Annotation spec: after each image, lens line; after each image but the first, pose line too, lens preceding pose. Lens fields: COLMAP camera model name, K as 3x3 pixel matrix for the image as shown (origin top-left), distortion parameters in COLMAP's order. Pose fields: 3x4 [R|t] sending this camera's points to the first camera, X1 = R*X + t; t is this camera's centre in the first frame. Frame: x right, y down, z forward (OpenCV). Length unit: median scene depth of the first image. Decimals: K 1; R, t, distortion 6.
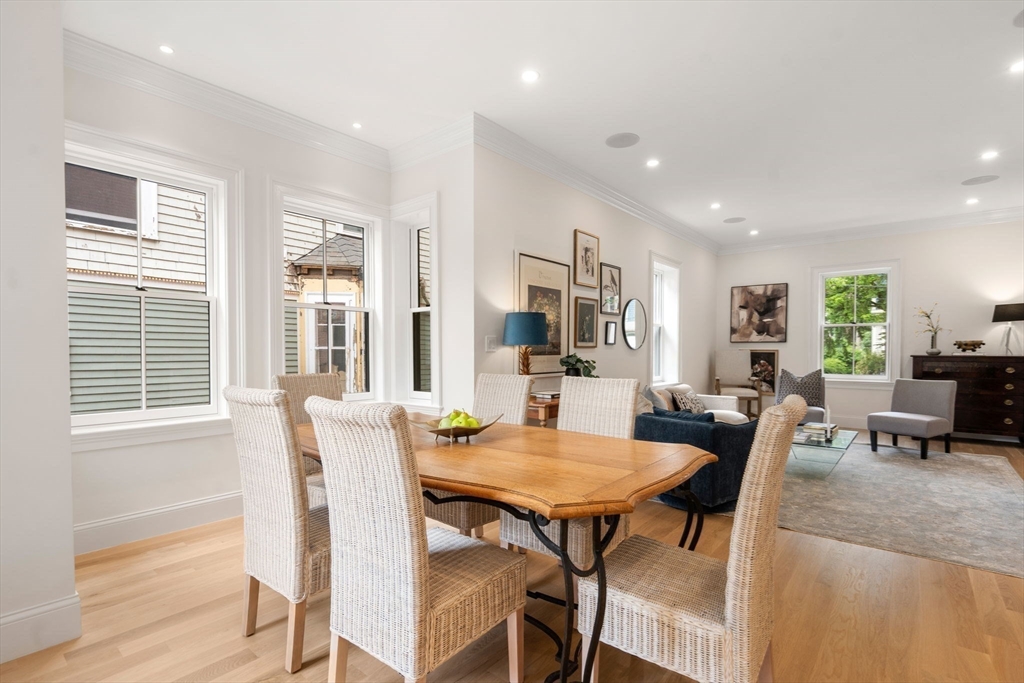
lens RADIAL K [[473.3, 0, 511.3], [0, 473.3, 362.5], [0, 0, 1]] dist [-0.000376, 0.000084]
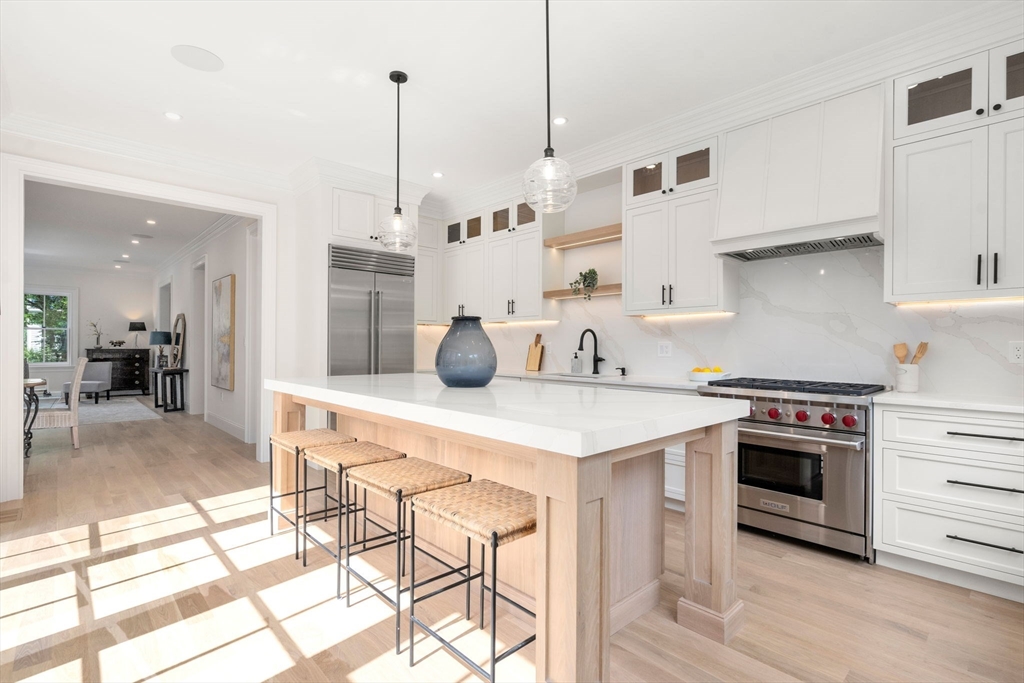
lens RADIAL K [[473.3, 0, 511.4], [0, 473.3, 349.8], [0, 0, 1]] dist [-0.000376, 0.000084]
pose [[0.104518, -0.000568, 0.994523, -0.686502], [0.021776, 0.999761, -0.001717, 0.025375], [-0.994285, 0.021836, 0.104506, -0.698876]]
